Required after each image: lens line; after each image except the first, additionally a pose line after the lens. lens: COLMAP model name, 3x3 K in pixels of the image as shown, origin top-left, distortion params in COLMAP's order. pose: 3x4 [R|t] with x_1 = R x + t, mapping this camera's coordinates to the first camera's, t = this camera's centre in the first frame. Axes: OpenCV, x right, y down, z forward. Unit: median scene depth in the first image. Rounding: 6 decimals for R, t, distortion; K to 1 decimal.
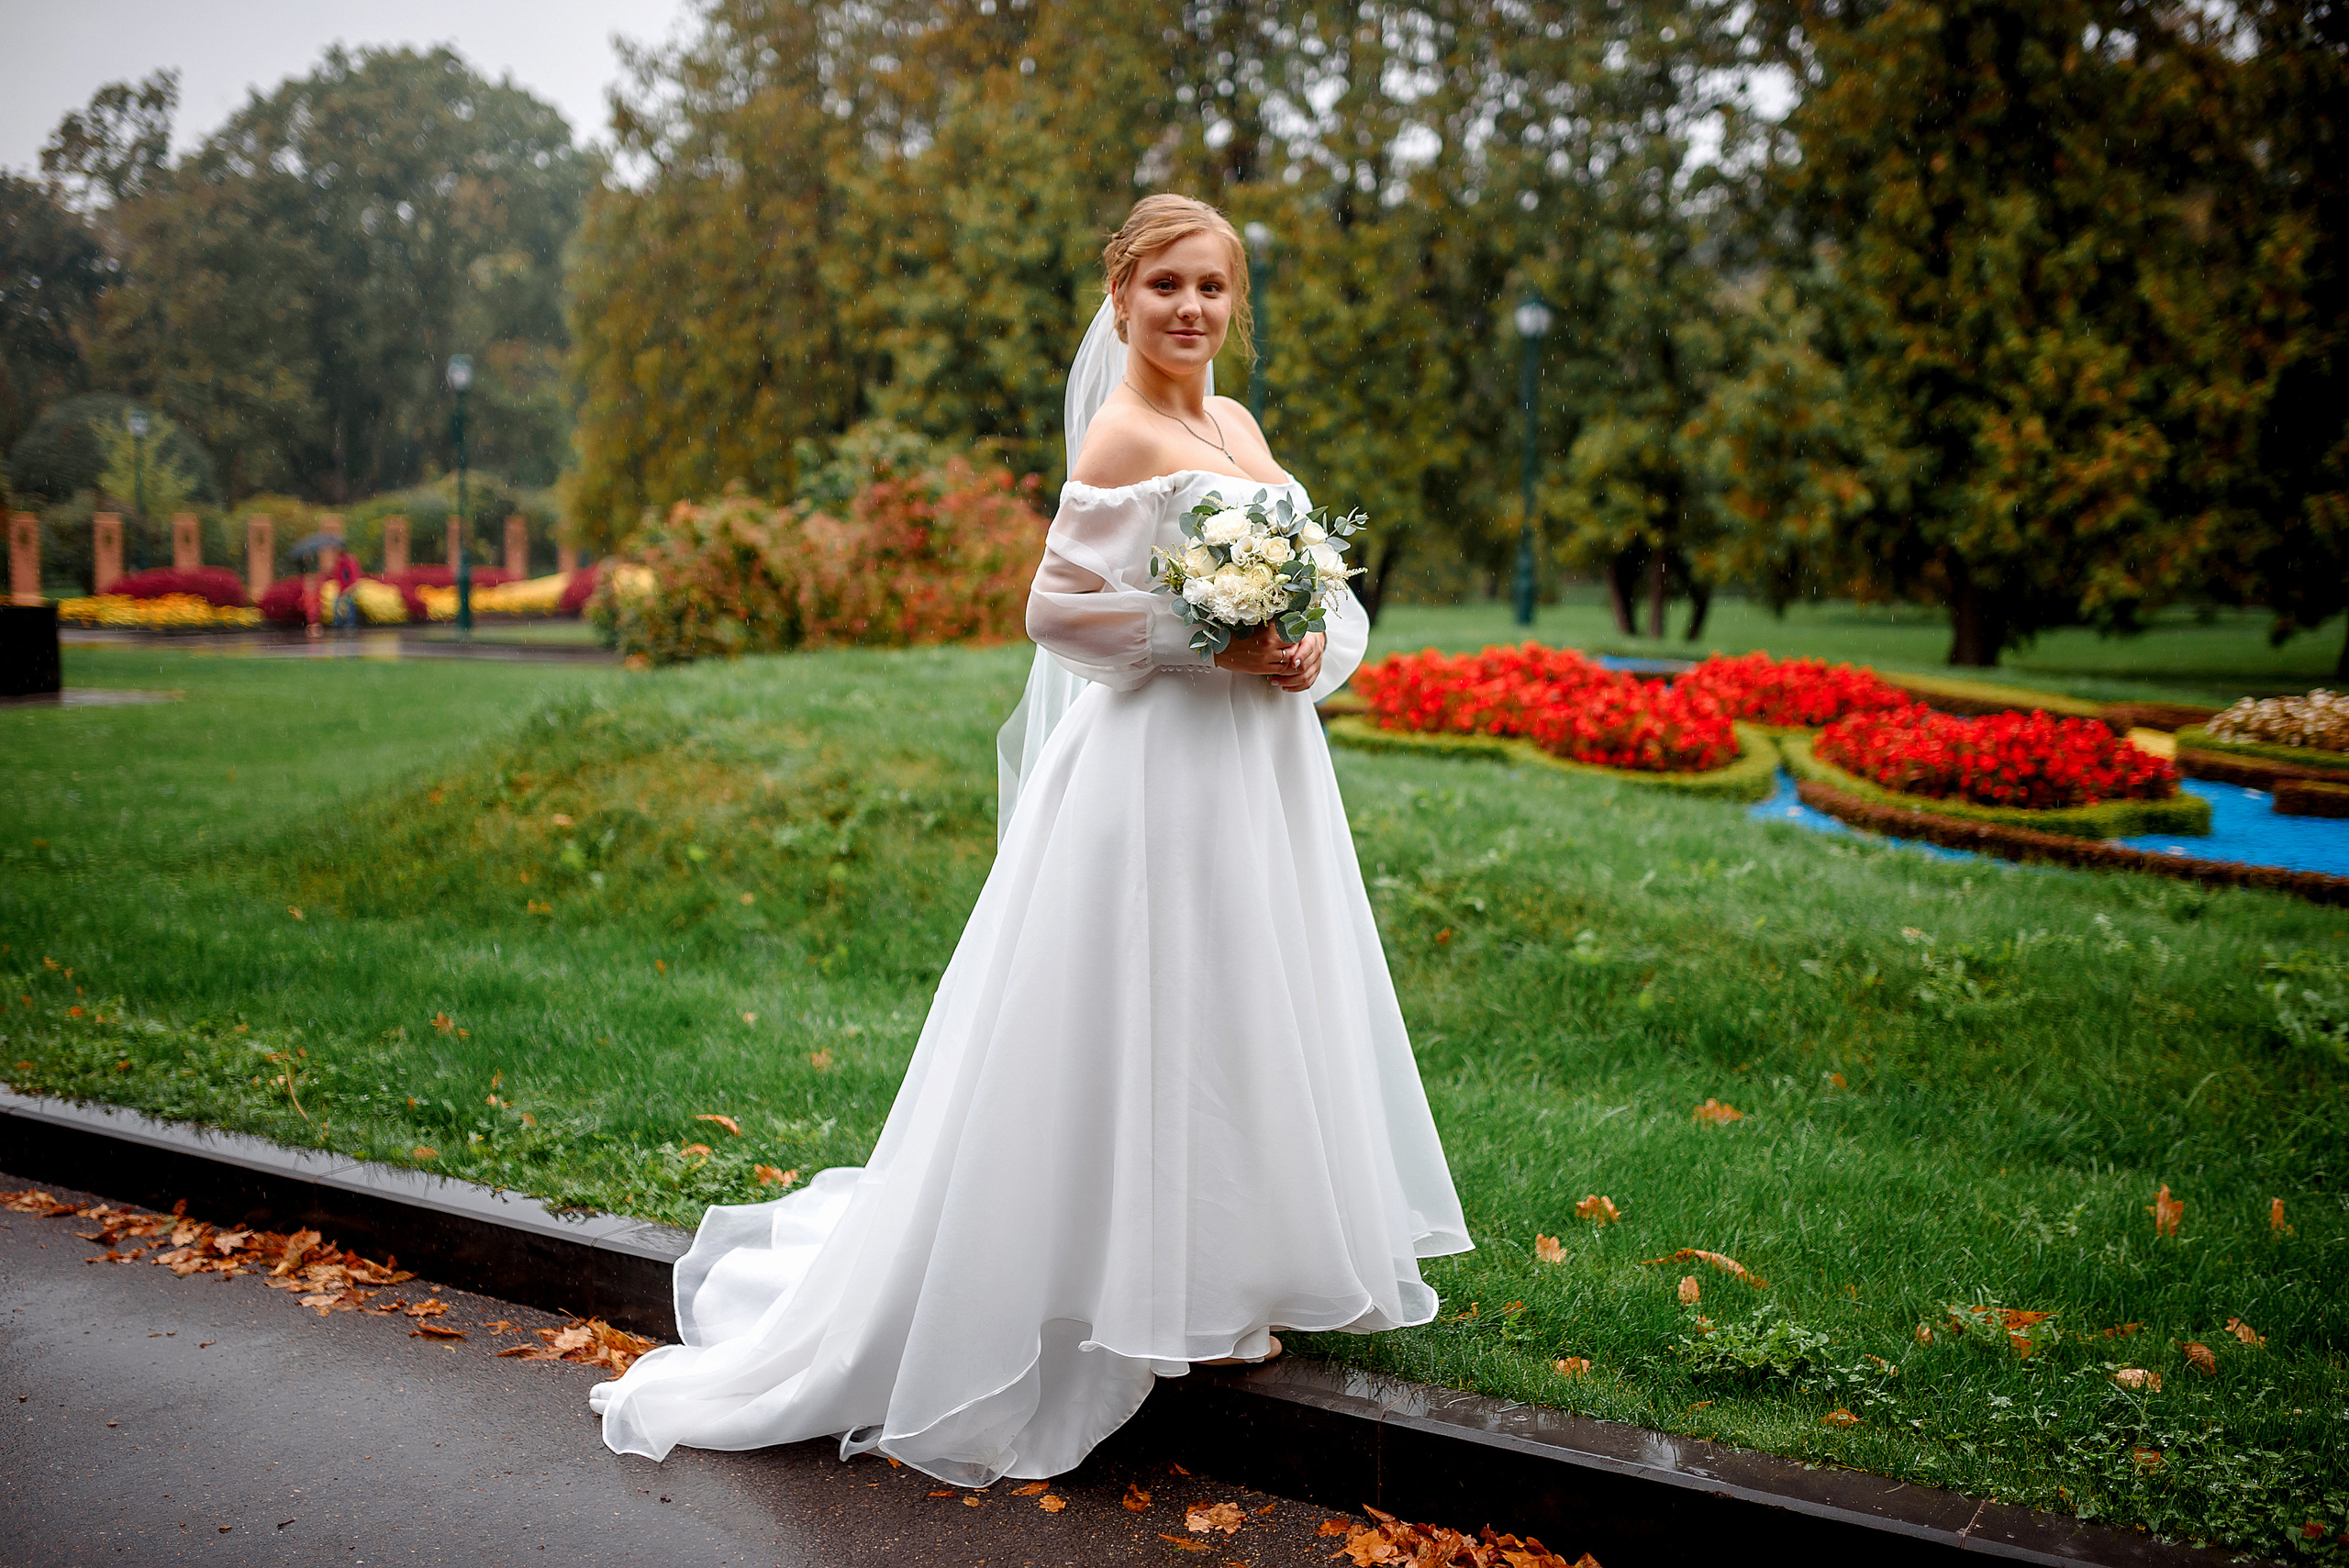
lens RADIAL K [[2316.1, 0, 1161.0], [0, 2316.1, 792.1], [0, 0, 1]] dist [-0.069910, 0.116266]
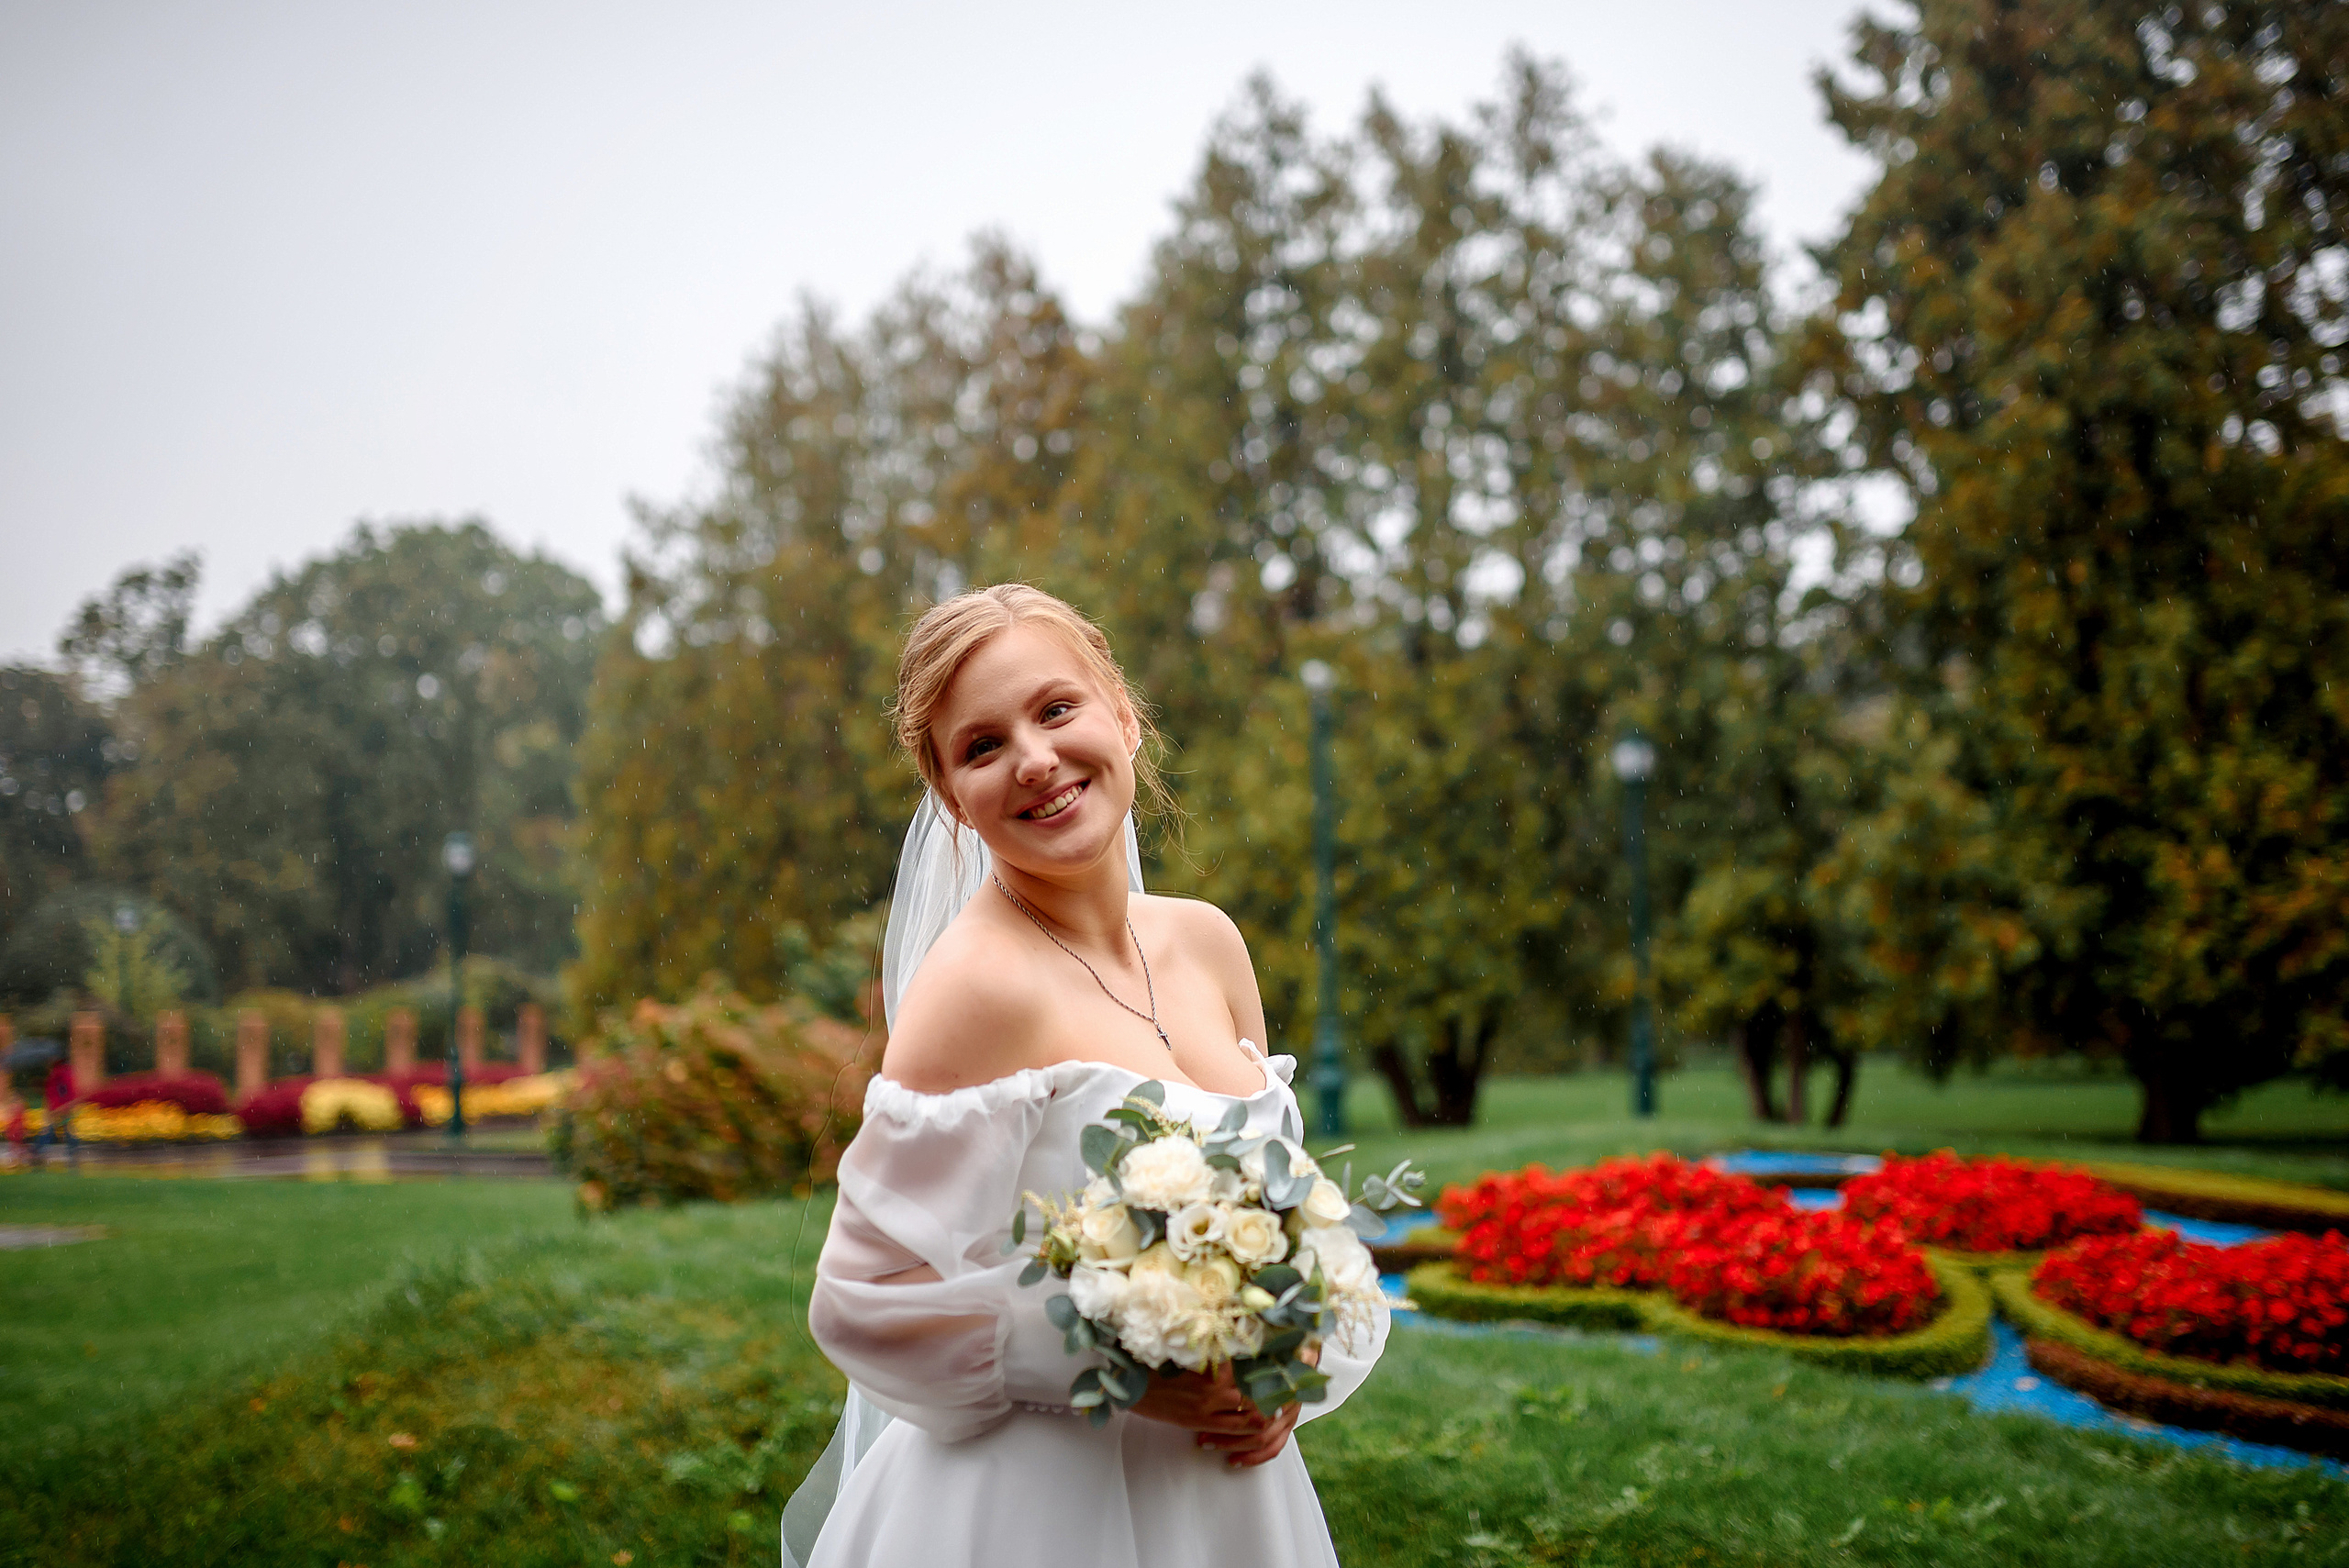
lens RADIAL K [[2348.6, 0, 1174.5], [0, 2348.6, 784.0], [0, 0, 1]] dist [-0.066492, 0.101207]
pose [[0.998815, -0.033482, -0.035331, 0.015932], [0.025875, 0.980014, -0.197239, -0.022076], [0.041228, 0.196091, 0.979719, 0.109508]]
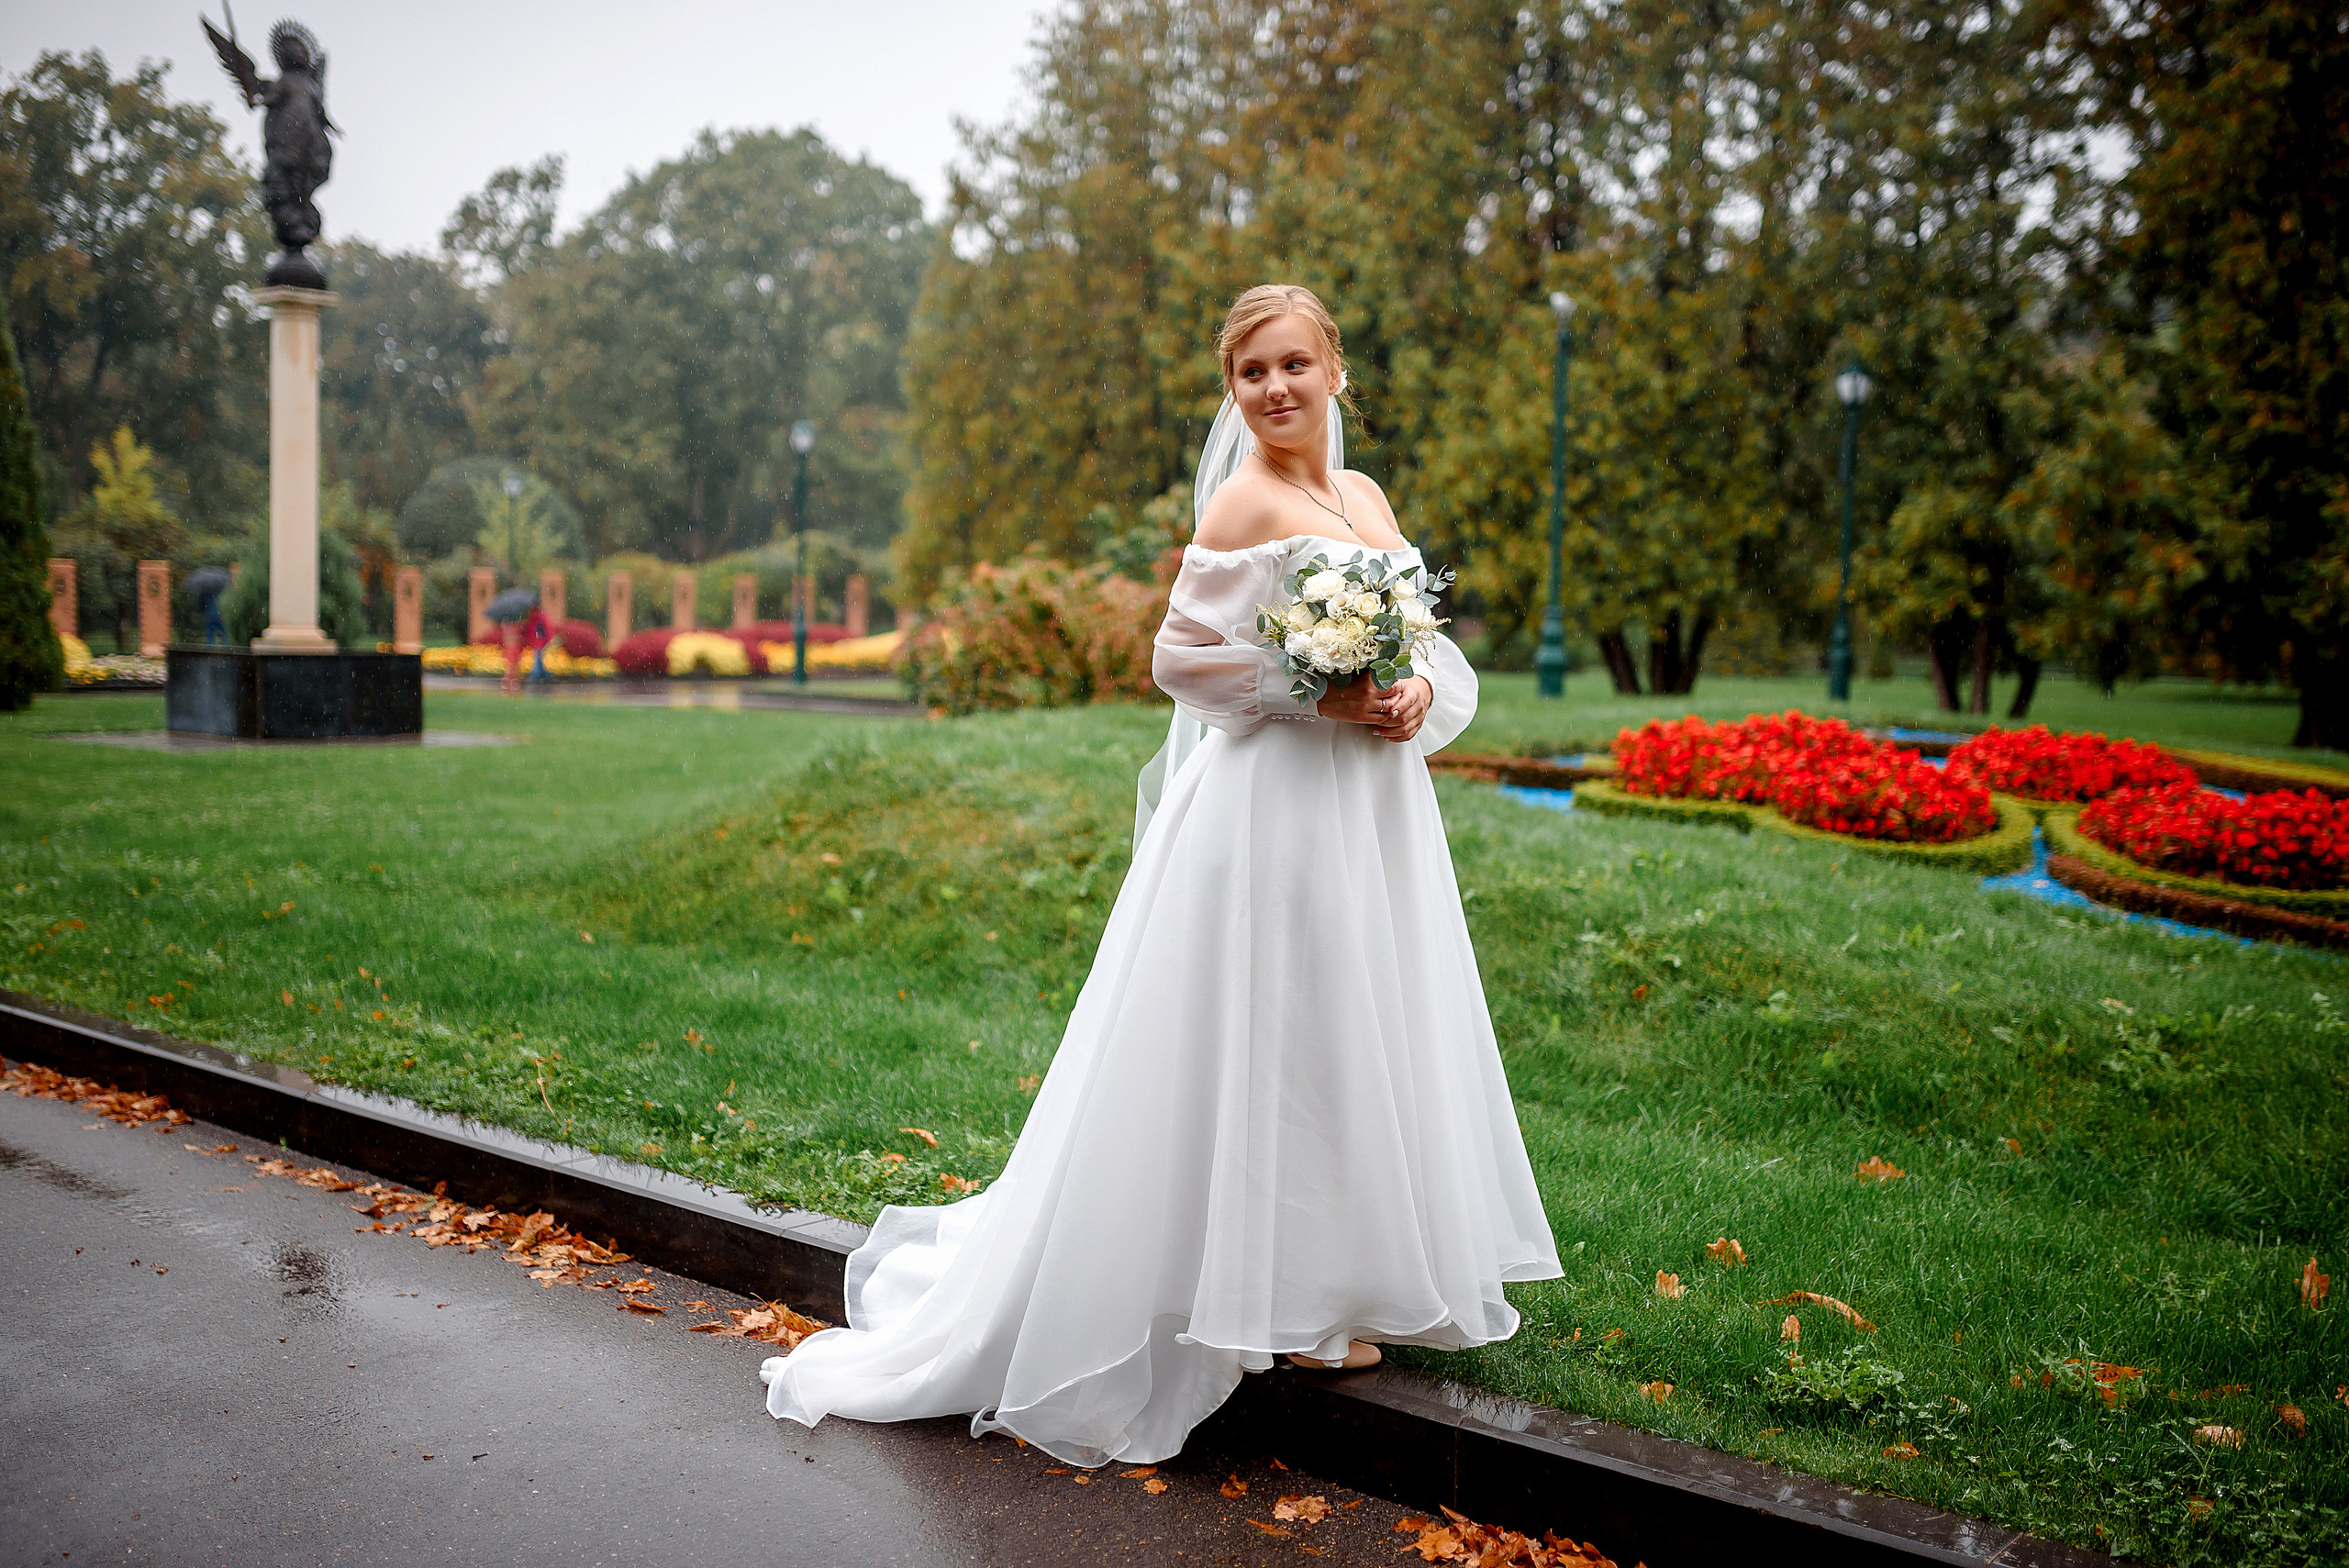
lens RADIAL K [[2348.6, 0, 1174.5], [0, 2348.6, 784.0], [0, 0, 1]] dist [-0.066492, 0.101207]
pose [[0.988162, 0.022893, -0.151699, 0.031450], [-0.027873, 0.999137, -0.030781, 0.003555], [0.150863, 0.034644, 0.987947, -0.023942]]
